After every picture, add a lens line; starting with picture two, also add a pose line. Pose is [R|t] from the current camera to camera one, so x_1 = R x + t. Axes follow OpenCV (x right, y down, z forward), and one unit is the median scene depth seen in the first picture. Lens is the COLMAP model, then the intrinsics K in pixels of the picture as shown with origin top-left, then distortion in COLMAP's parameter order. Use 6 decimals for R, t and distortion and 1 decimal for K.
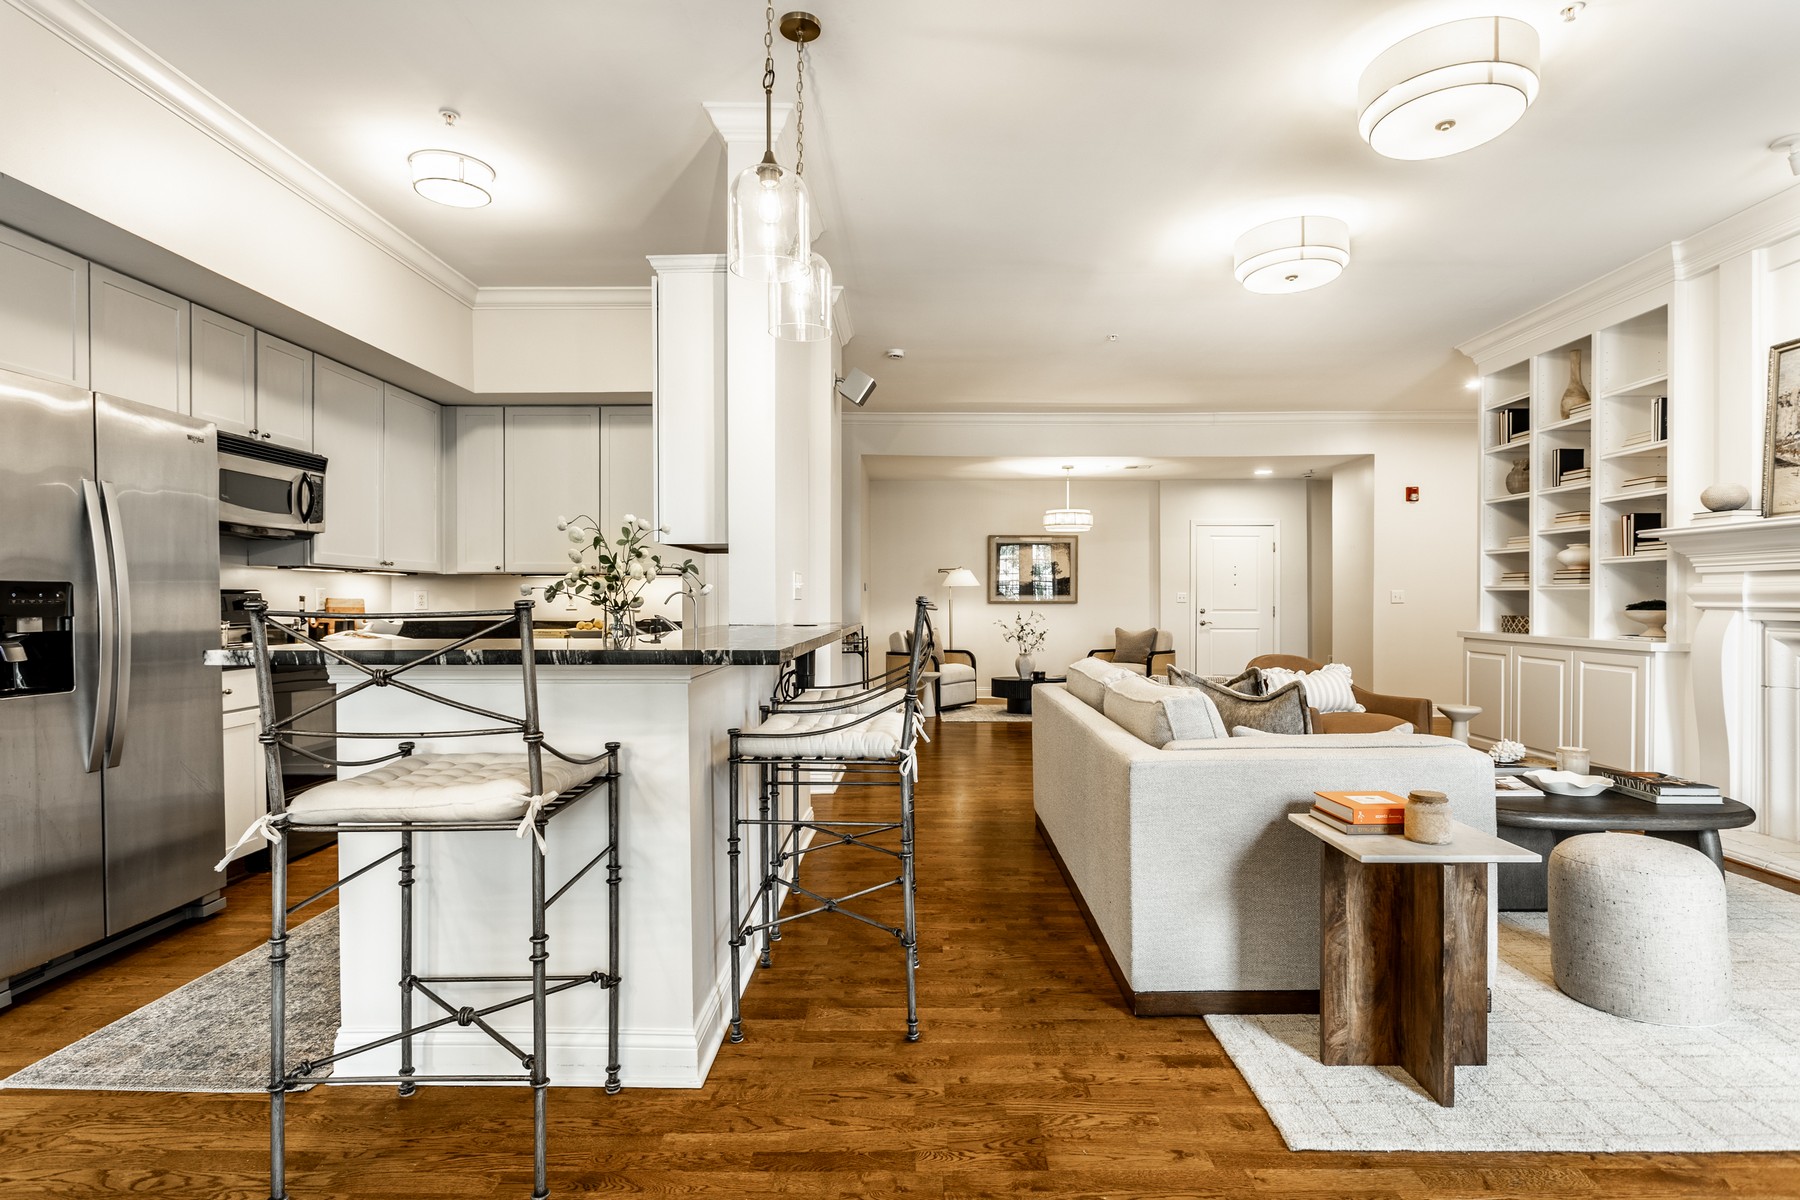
lens RADIAL K [[913.0, 0, 916.1], [0, 913.0, 604.1], [0, 0, 1]] dist [-0.001944, 0.001640]
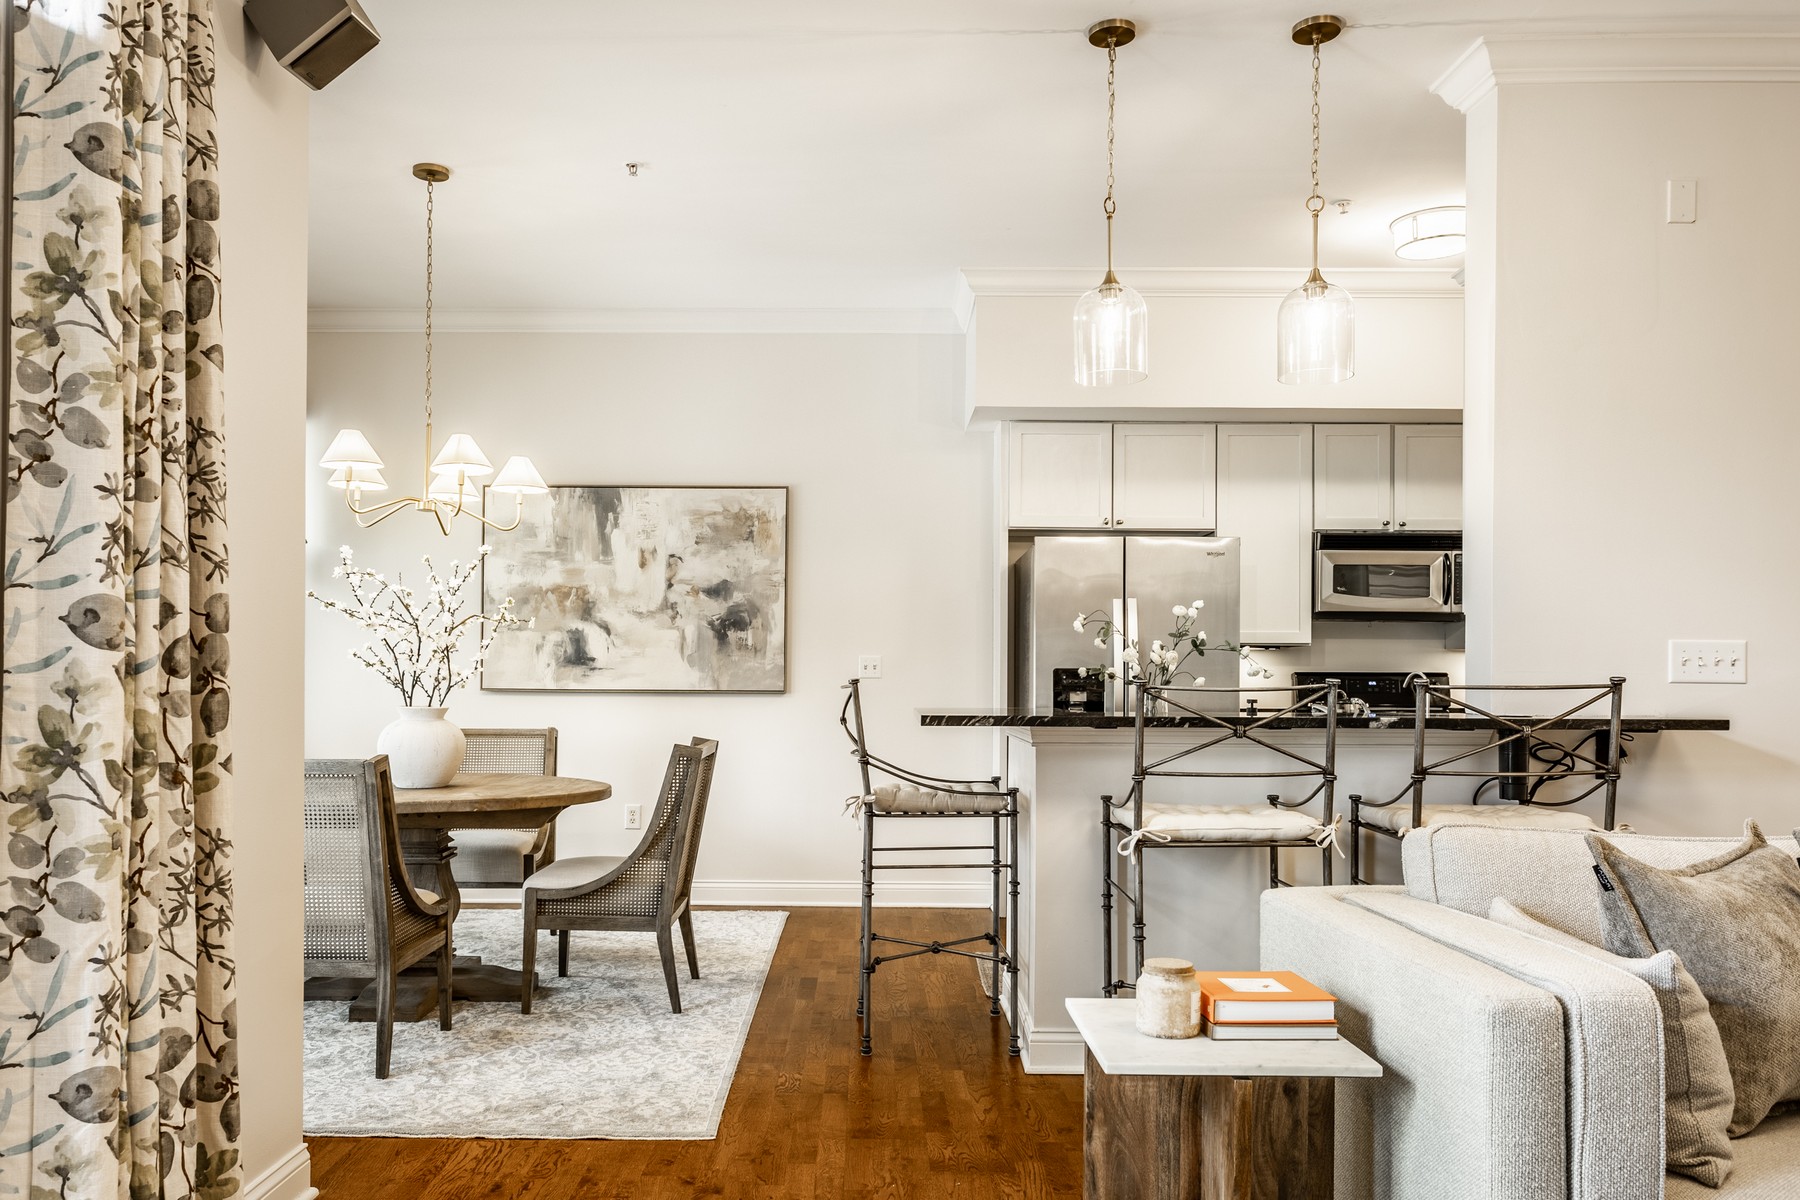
lens RADIAL K [[1330.7, 0, 836.6], [0, 1330.7, 671.8], [0, 0, 1]] dist [-0.009074, -0.002138]
pose [[-0.024755, -0.007206, -0.999668, 0.654426], [-0.012073, 0.999903, -0.006909, 0.000611], [0.999621, 0.011898, -0.024840, 0.326250]]
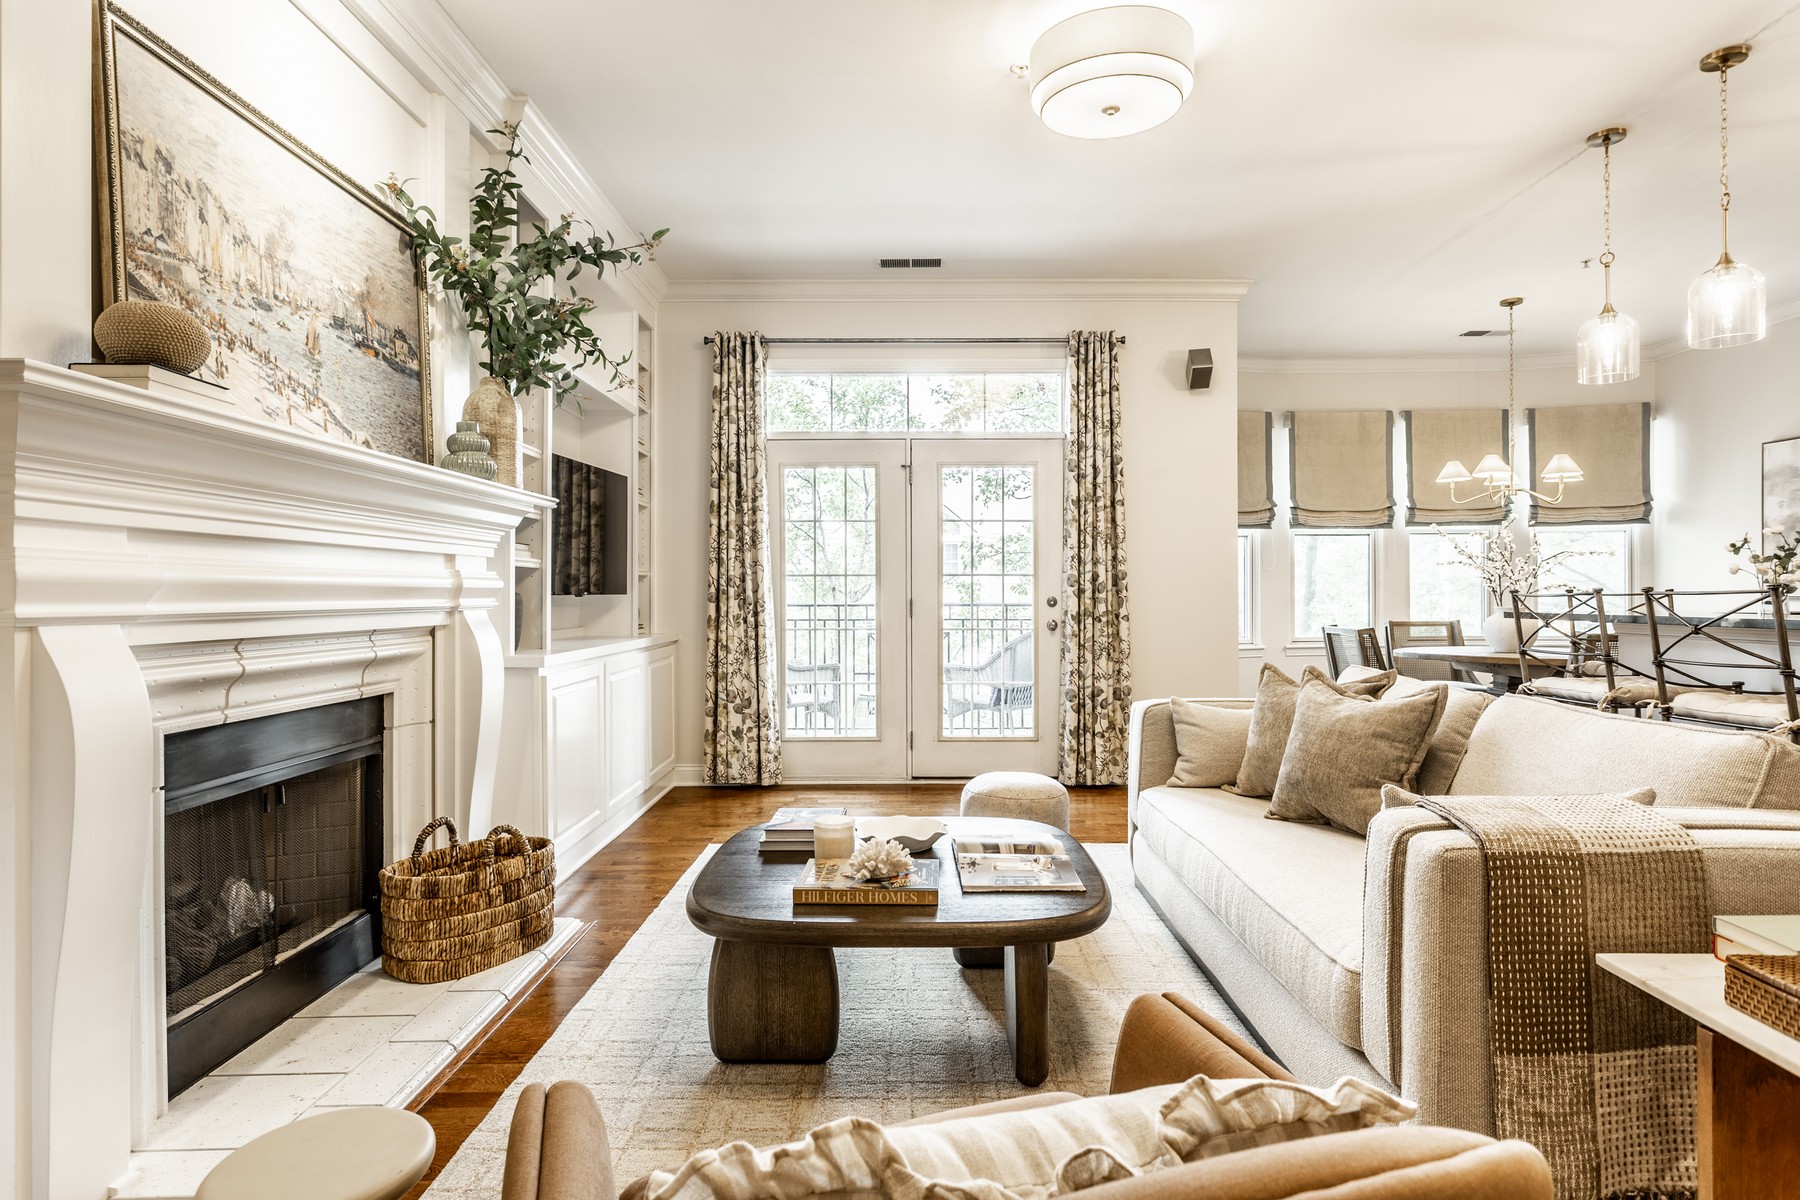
lens RADIAL K [[975.4, 0, 899.4], [0, 975.4, 588.0], [0, 0, 1]] dist [-0.007996, 0.008437]
pose [[-0.999974, 0.006163, 0.003667, 0.482455], [0.006167, 0.999980, 0.001068, -0.006460], [-0.003660, 0.001090, -0.999993, 1.225166]]
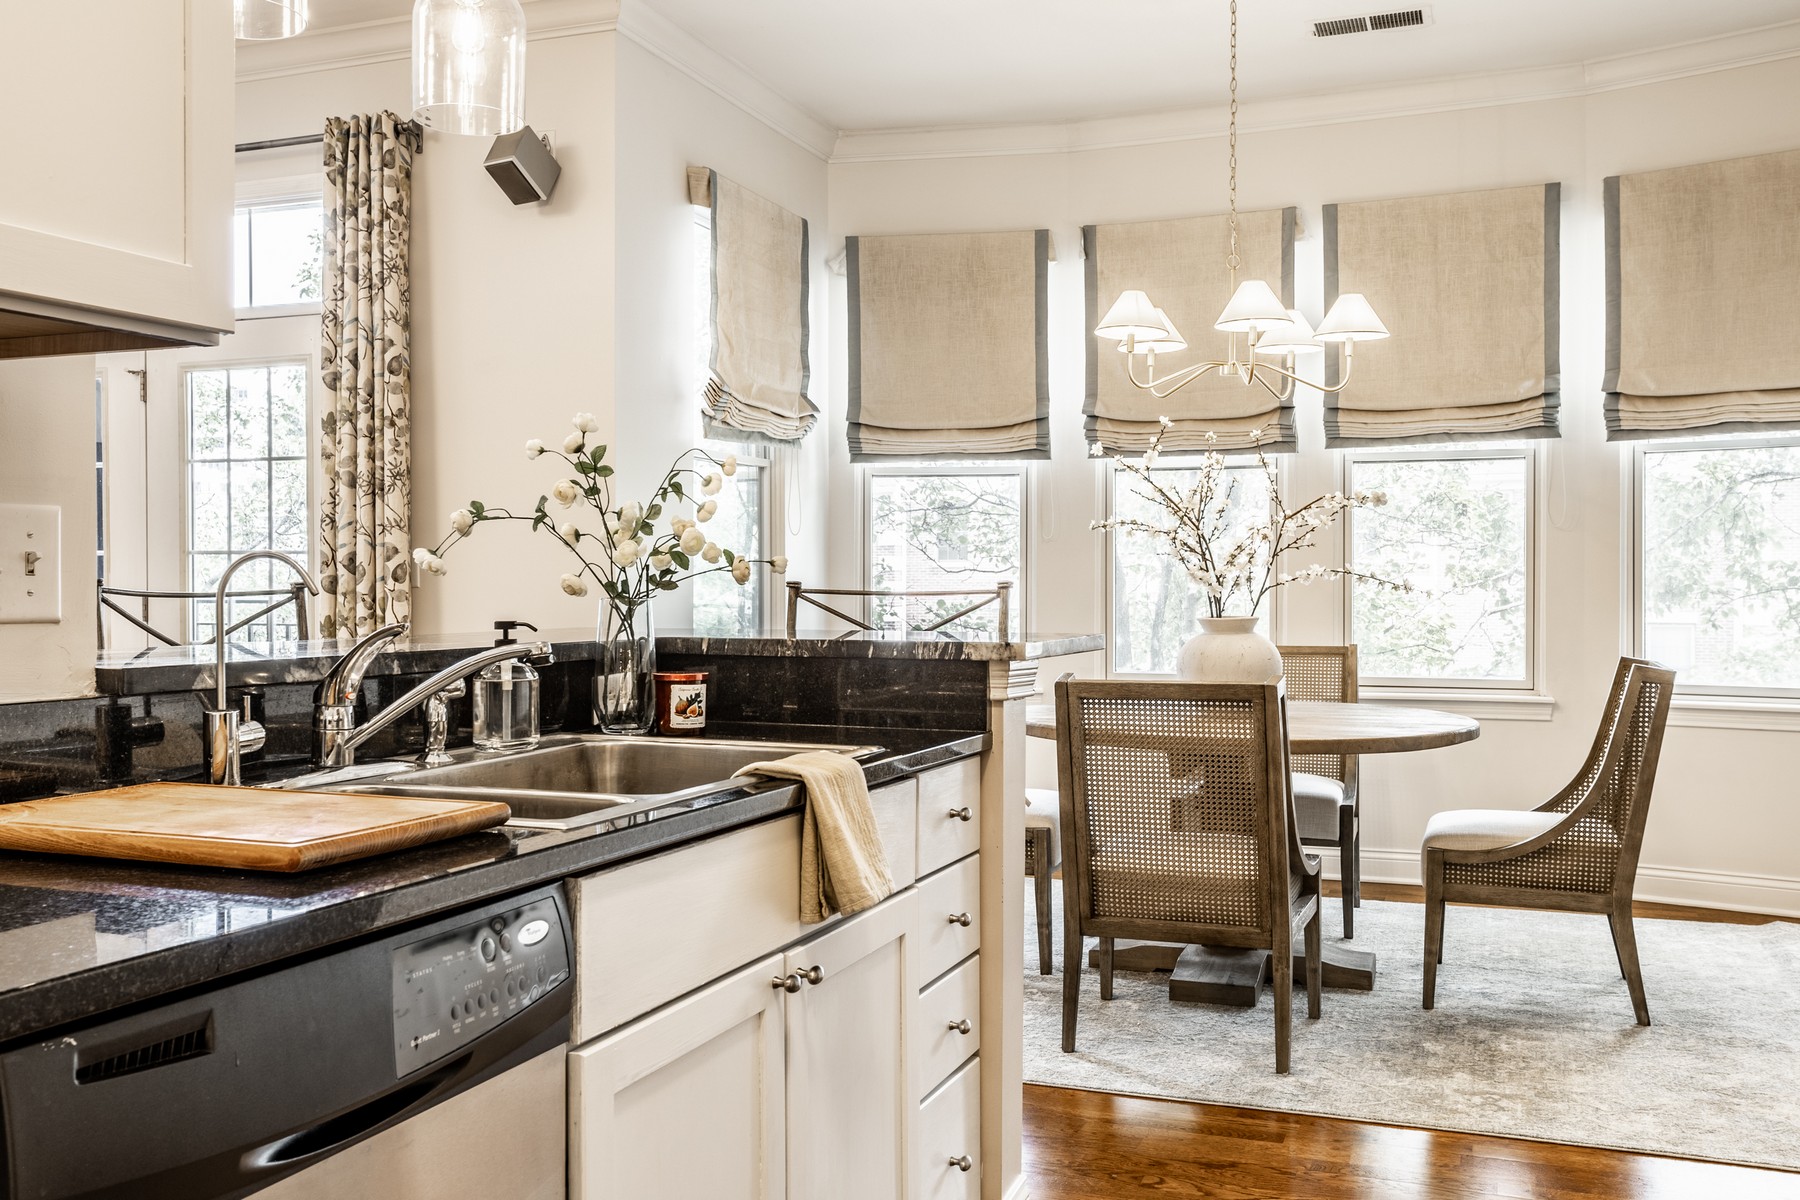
lens RADIAL K [[1597.1, 0, 869.3], [0, 1597.1, 592.5], [0, 0, 1]] dist [-0.002708, 0.017781]
pose [[-0.927712, -0.001327, 0.373294, -0.424060], [0.003948, 0.999903, 0.013366, -0.004879], [-0.373276, 0.013873, -0.927617, 0.940326]]
